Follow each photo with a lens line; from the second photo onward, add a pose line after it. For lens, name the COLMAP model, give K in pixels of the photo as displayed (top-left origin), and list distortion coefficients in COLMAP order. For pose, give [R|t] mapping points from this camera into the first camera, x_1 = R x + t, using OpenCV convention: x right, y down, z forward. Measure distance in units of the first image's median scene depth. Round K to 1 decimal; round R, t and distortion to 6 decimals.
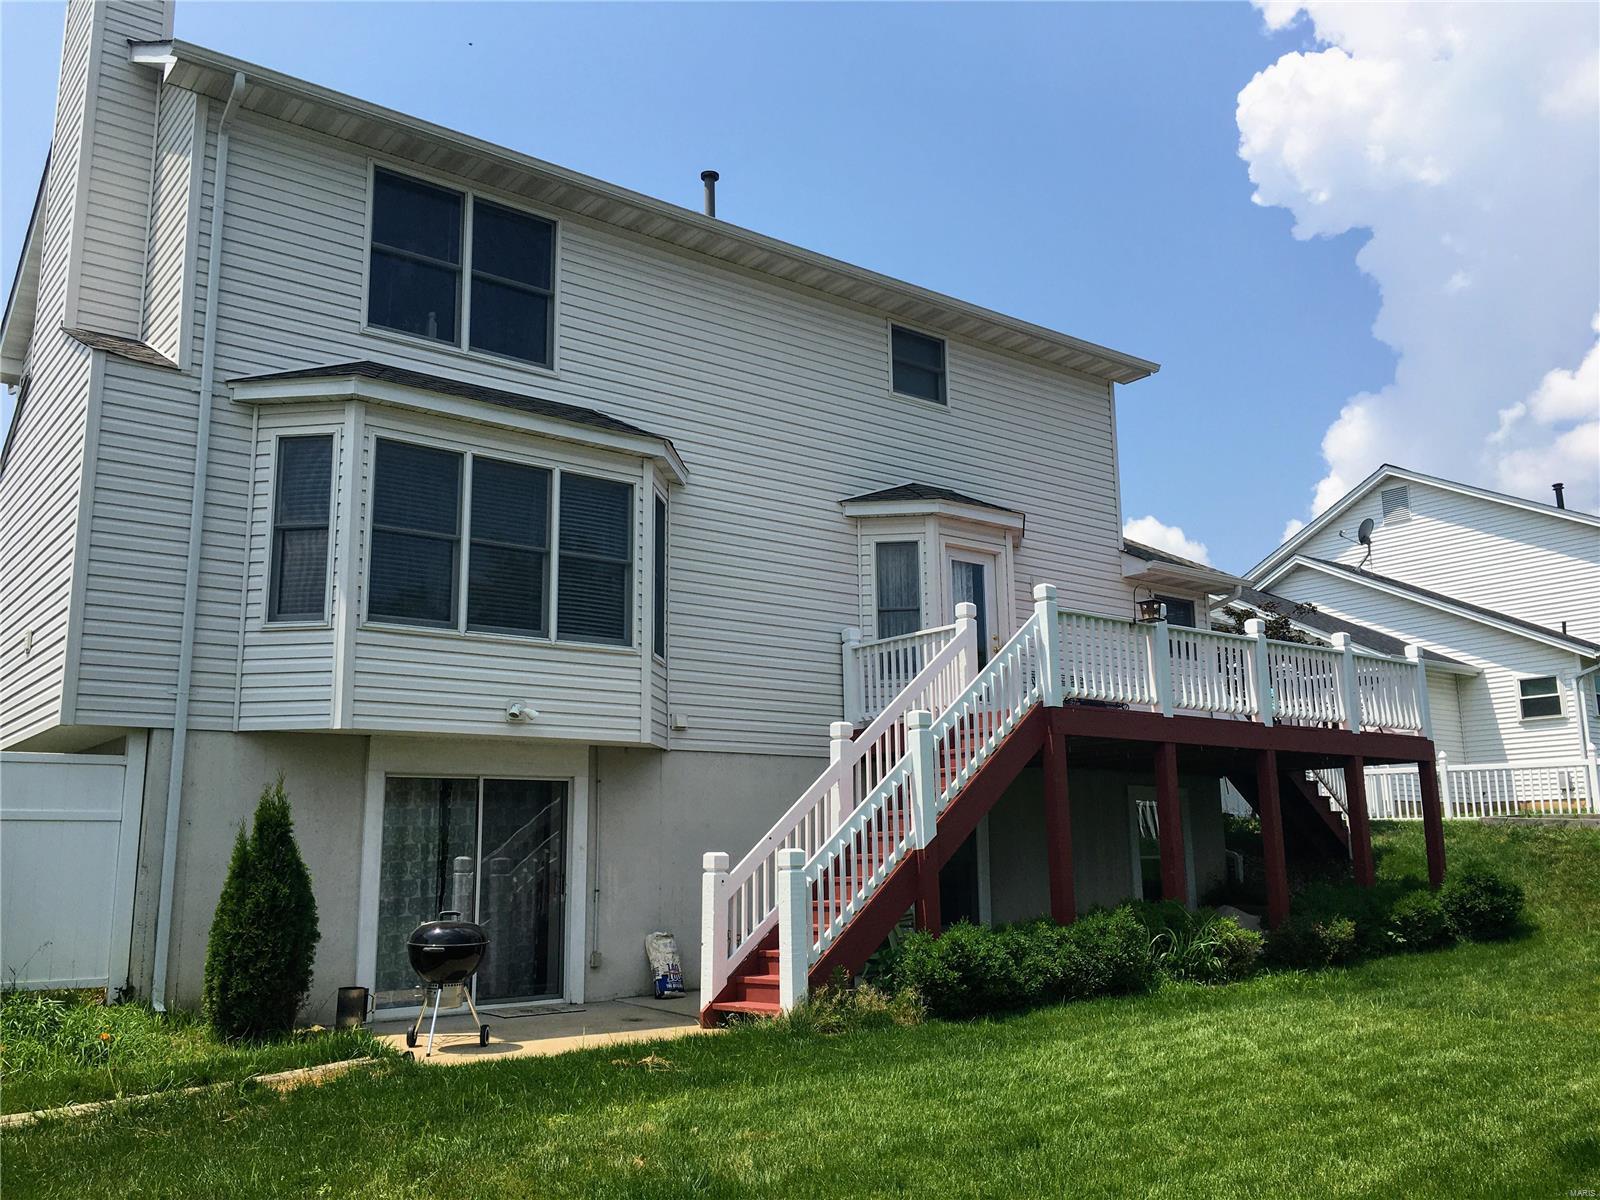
lens RADIAL K [[1373.7, 0, 799.3], [0, 1373.7, 599.2], [0, 0, 1]] dist [0.045624, -0.008327]
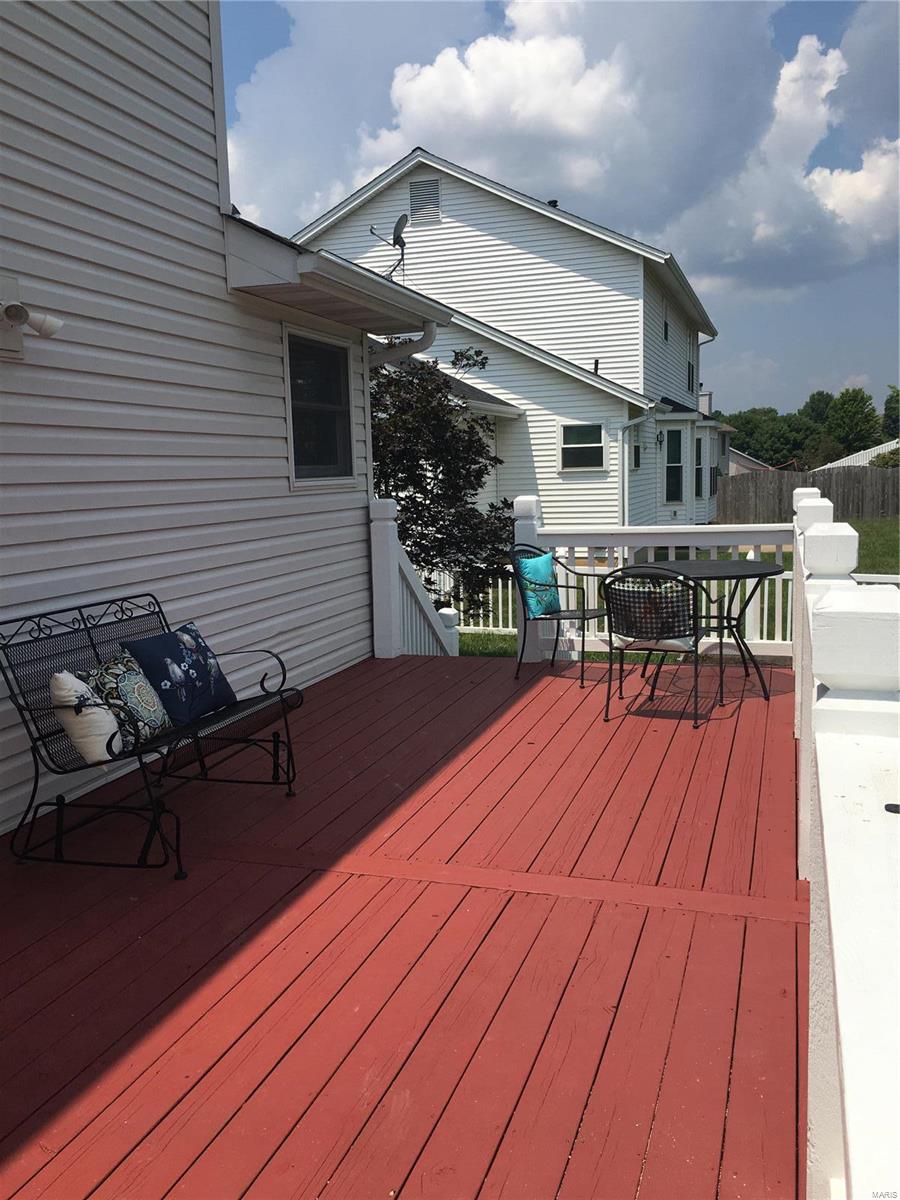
lens RADIAL K [[1030.3, 0, 449.9], [0, 1030.3, 600.5], [0, 0, 1]] dist [0.045624, -0.008327]
pose [[0.832715, -0.079387, 0.547982, 0.081716], [-0.091200, 0.956487, 0.277156, -0.012419], [-0.546140, -0.280767, 0.789241, 0.482469]]
